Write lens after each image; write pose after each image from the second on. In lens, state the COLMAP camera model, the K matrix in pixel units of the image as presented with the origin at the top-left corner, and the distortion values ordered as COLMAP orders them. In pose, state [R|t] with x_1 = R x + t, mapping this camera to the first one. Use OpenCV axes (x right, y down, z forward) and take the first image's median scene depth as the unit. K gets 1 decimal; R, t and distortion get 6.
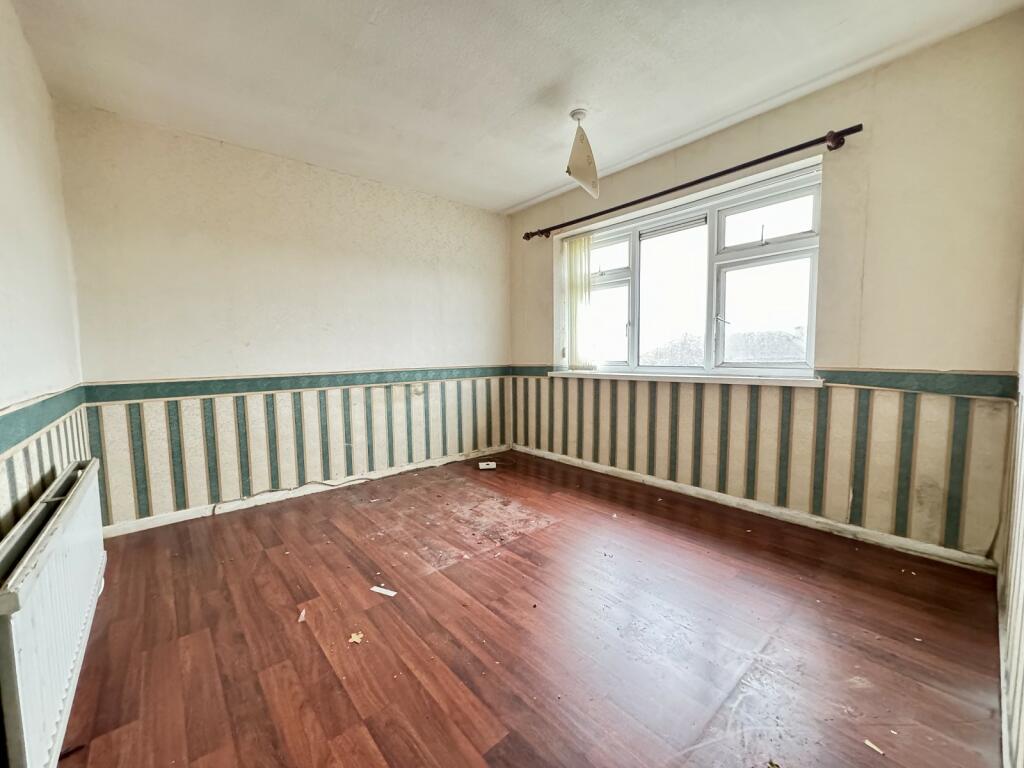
lens RADIAL K [[407.9, 0, 513.1], [0, 407.9, 384.2], [0, 0, 1]] dist [-0.006145, 0.000178]
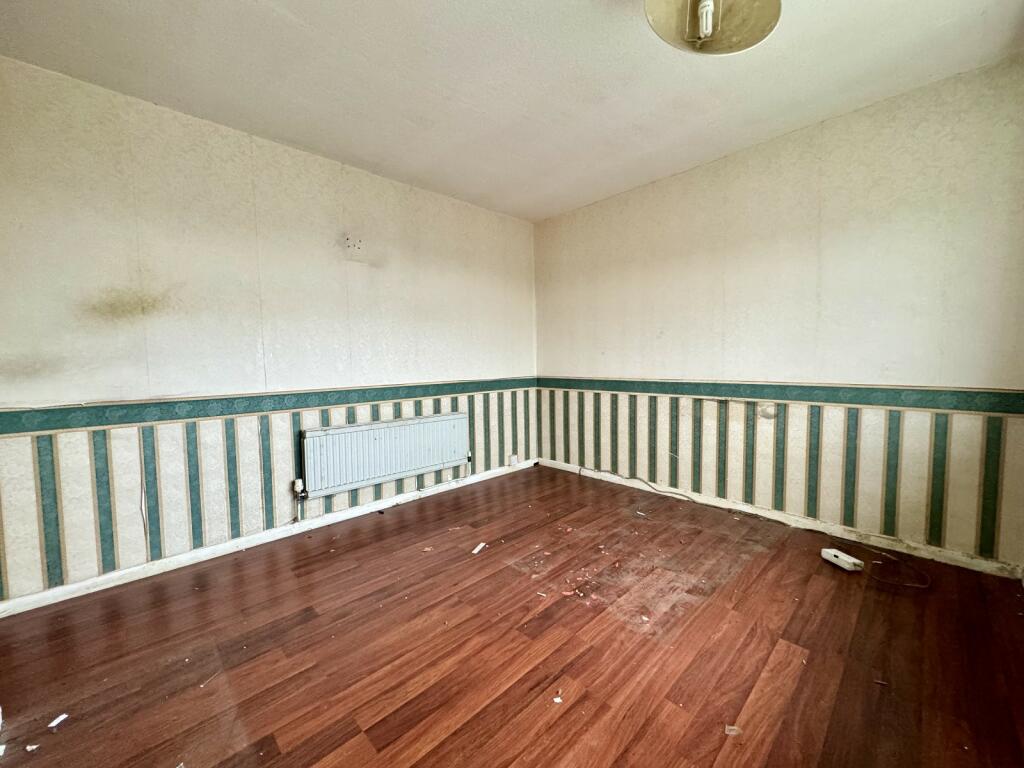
lens RADIAL K [[407.9, 0, 513.6], [0, 407.9, 384.5], [0, 0, 1]] dist [-0.006145, 0.000178]
pose [[0.048383, 0.078893, -0.995708, 0.586000], [-0.064517, 0.995041, 0.075705, -0.074736], [0.996743, 0.060578, 0.053233, 0.621305]]
